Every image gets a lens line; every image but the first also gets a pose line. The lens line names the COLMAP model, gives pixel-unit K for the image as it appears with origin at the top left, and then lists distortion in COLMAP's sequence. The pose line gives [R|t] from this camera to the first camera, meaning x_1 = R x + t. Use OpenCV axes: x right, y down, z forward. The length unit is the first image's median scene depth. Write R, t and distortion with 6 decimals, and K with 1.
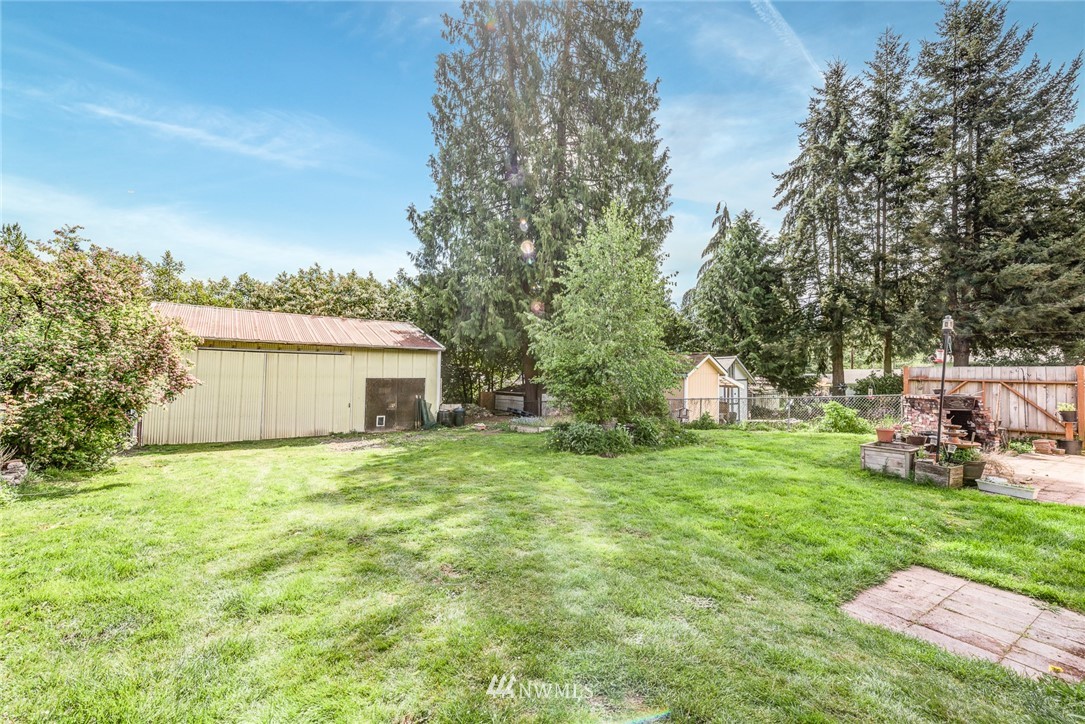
lens RADIAL K [[444.7, 0, 545.0], [0, 444.7, 356.8], [0, 0, 1]] dist [0.007958, -0.000392]
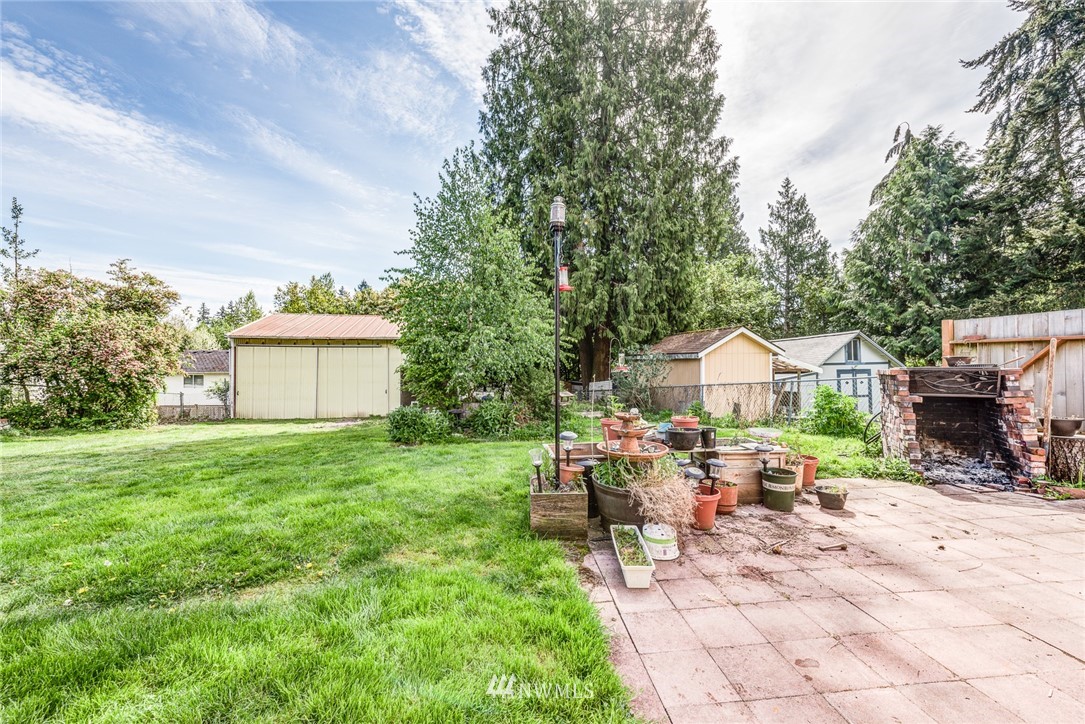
lens RADIAL K [[424.7, 0, 543.8], [0, 424.7, 366.1], [0, 0, 1]] dist [0.009099, -0.002219]
pose [[0.895285, -0.020650, -0.445016, 0.367263], [0.035189, 0.999082, 0.024434, 0.029326], [0.444103, -0.037535, 0.895189, 0.189763]]
